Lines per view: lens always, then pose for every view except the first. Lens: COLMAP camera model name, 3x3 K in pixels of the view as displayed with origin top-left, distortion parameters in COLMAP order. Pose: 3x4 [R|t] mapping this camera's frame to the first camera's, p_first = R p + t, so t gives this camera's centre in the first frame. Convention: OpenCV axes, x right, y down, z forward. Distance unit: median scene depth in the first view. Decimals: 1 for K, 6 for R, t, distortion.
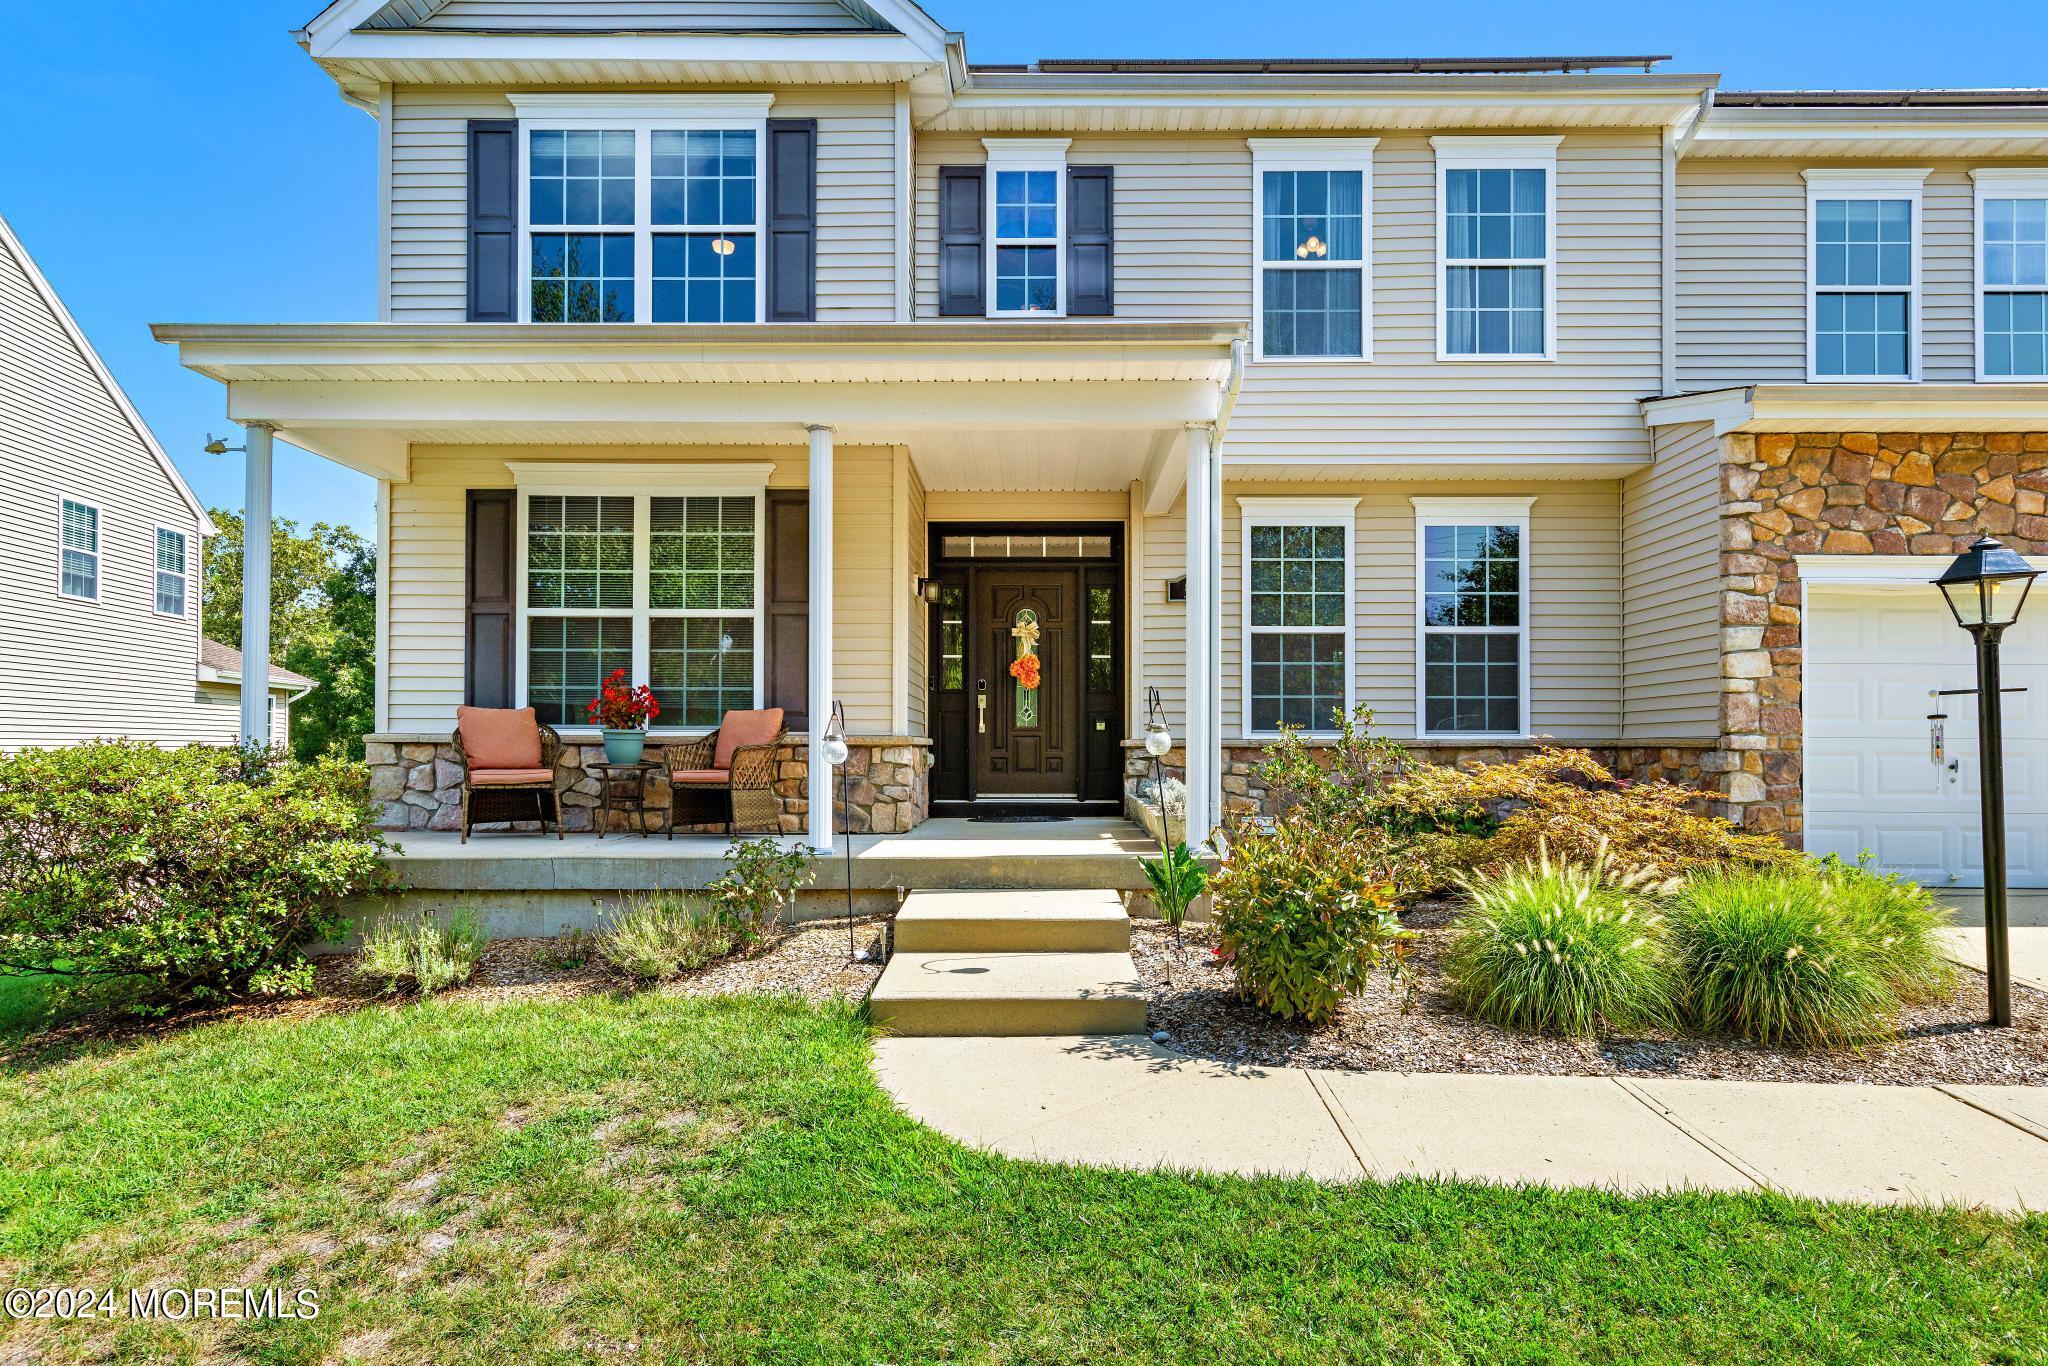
lens RADIAL K [[1140.7, 0, 1050.9], [0, 1140.7, 715.0], [0, 0, 1]] dist [0.001888, 0.002615]
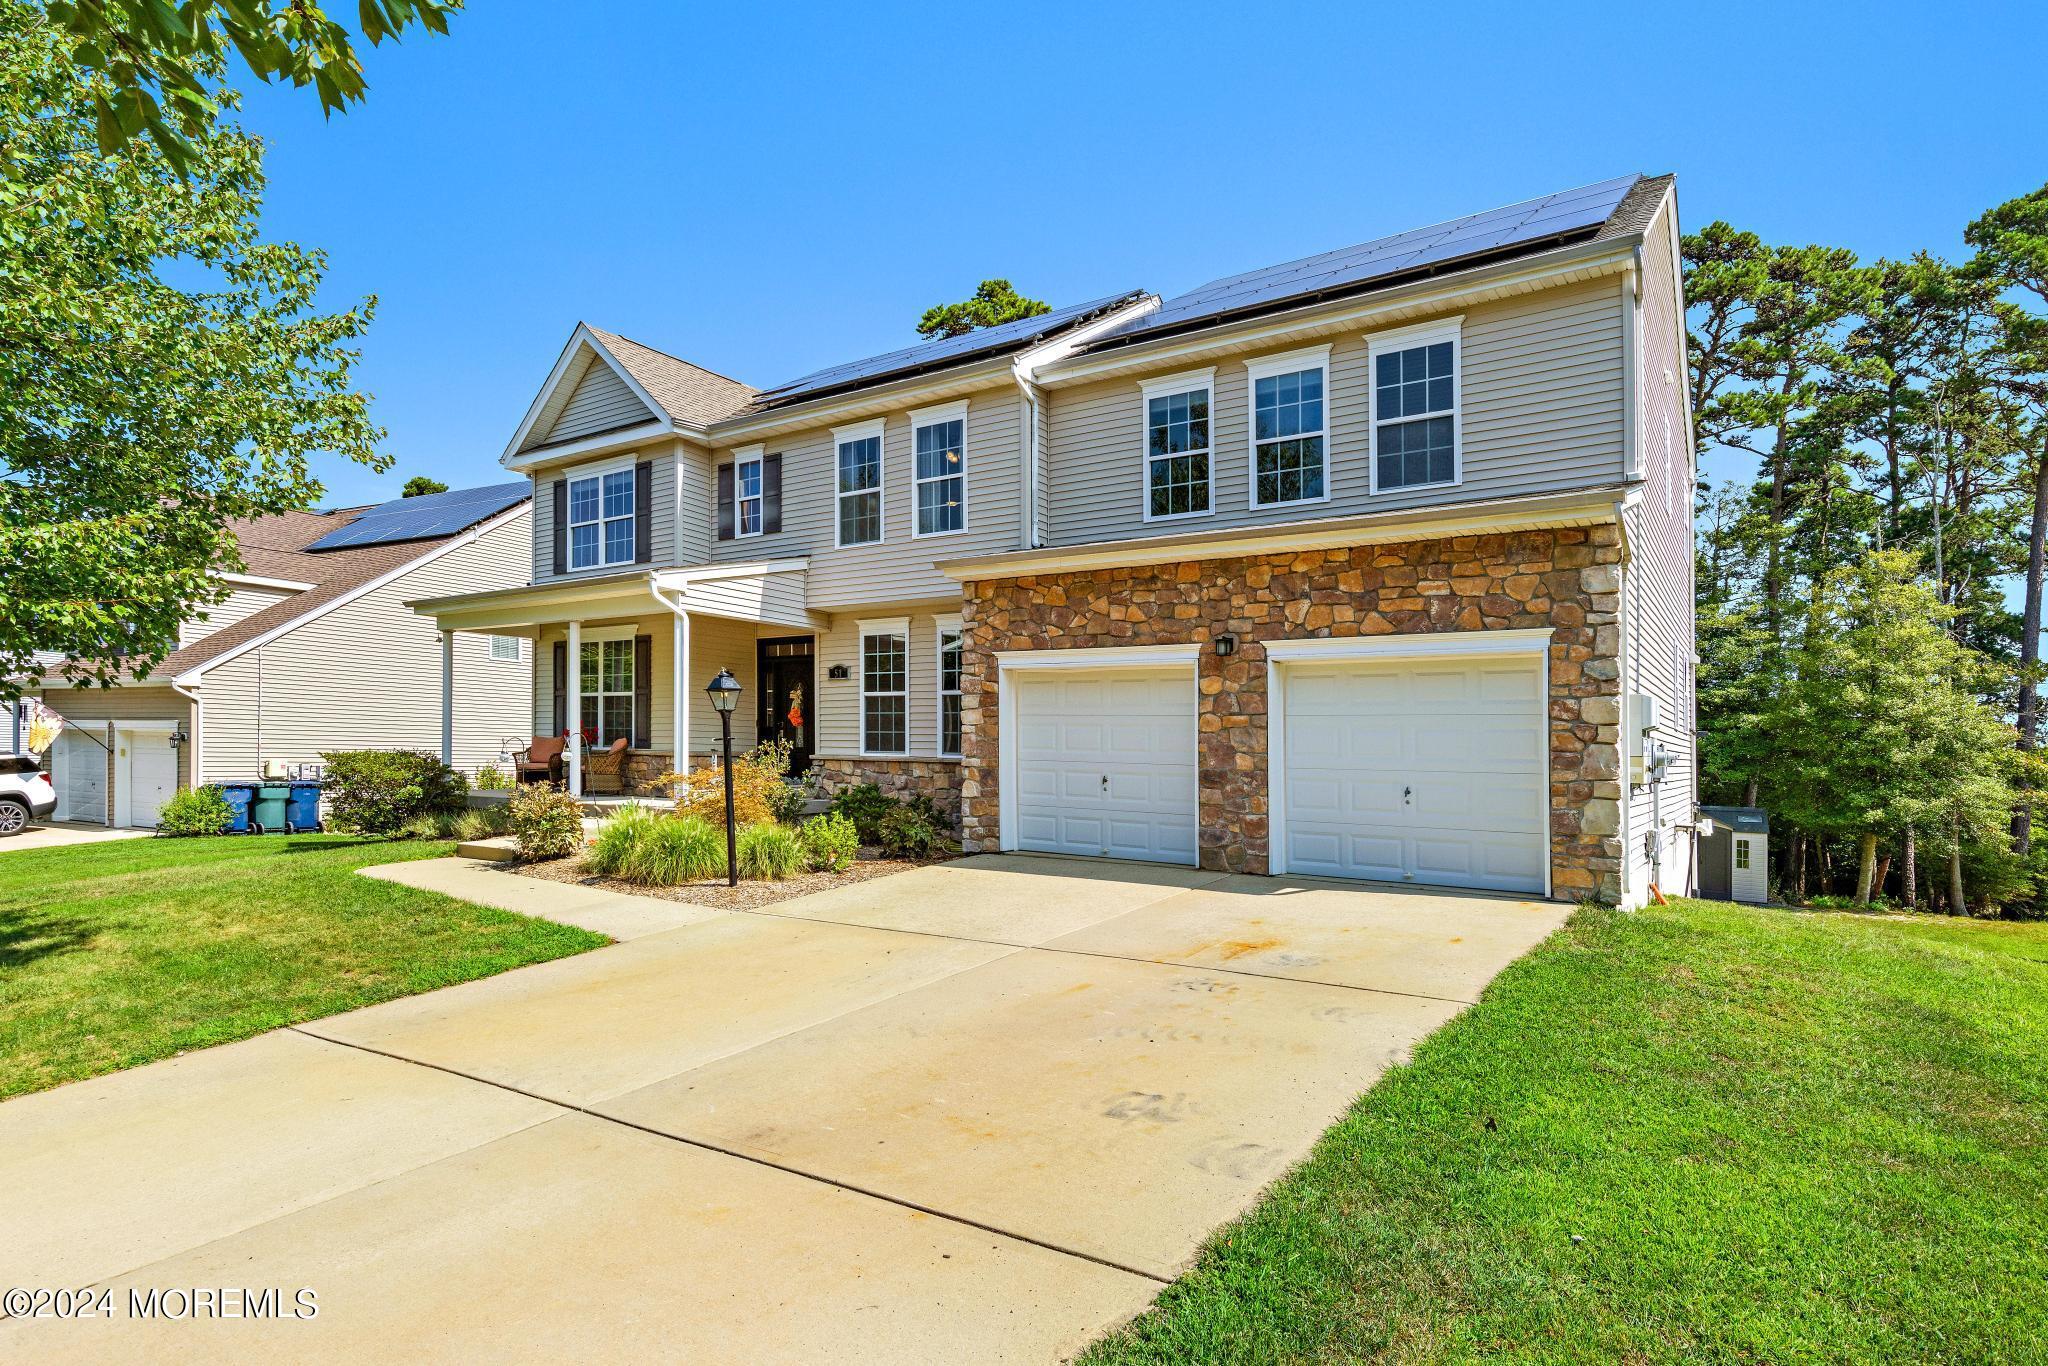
lens RADIAL K [[1051.3, 0, 1044.0], [0, 1051.3, 730.4], [0, 0, 1]] dist [0.005149, 0.000125]
pose [[0.841095, 0.003188, -0.540877, 1.471318], [-0.002403, 0.999995, 0.002158, -0.026184], [0.540882, -0.000516, 0.841099, -0.252250]]
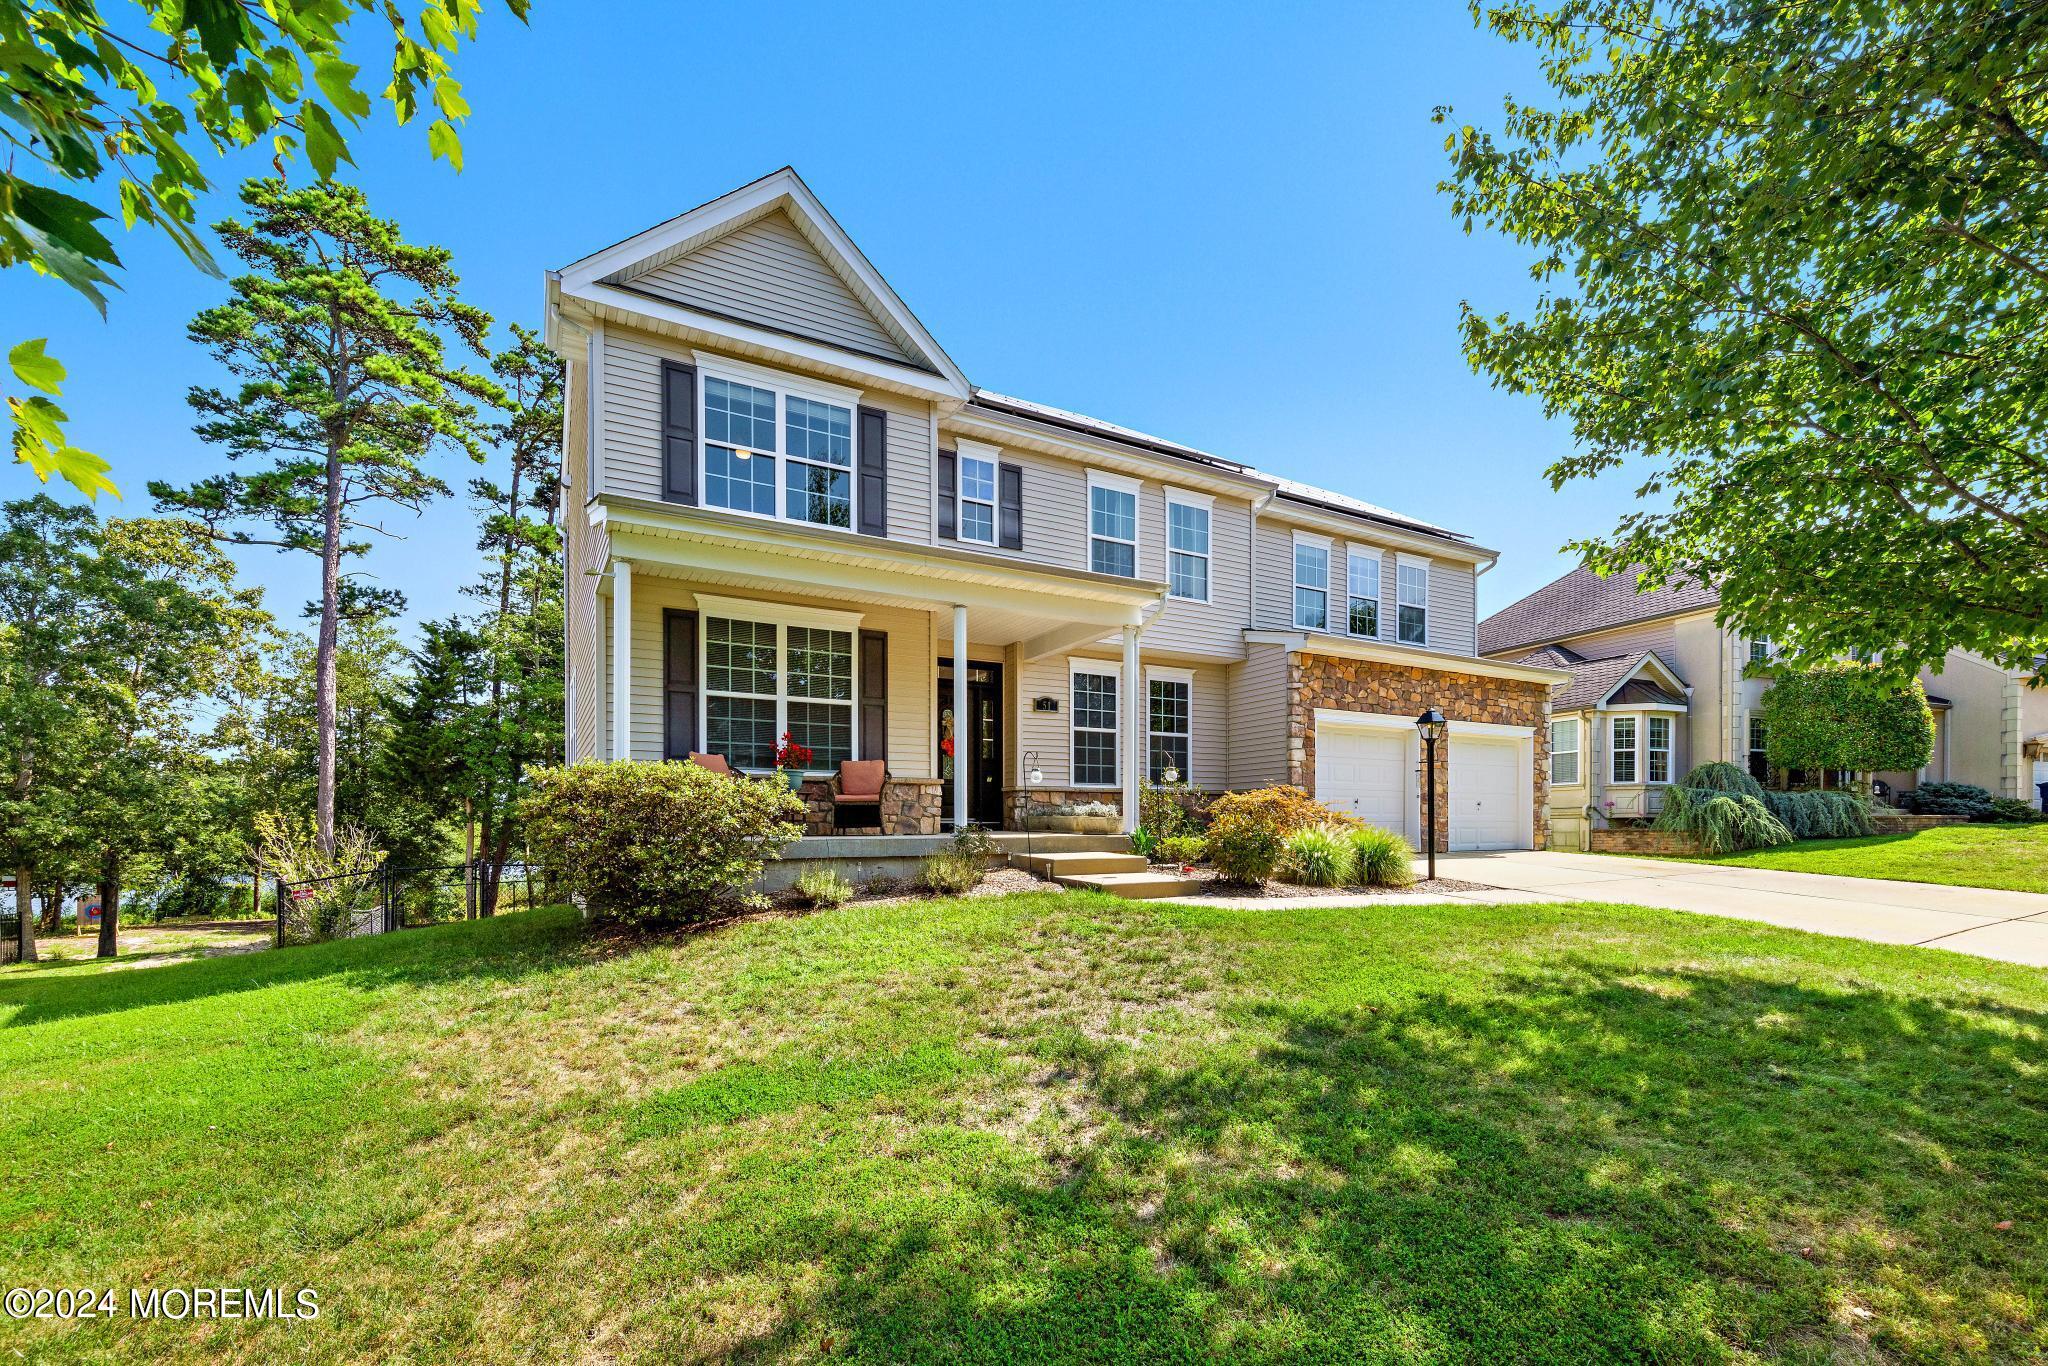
lens RADIAL K [[875.7, 0, 1058.1], [0, 875.7, 807.7], [0, 0, 1]] dist [0.001812, 0.000250]
pose [[0.866746, 0.005584, 0.498719, -0.627972], [-0.009716, 0.999937, 0.005689, 0.052046], [-0.498655, -0.009776, 0.866745, -0.251530]]
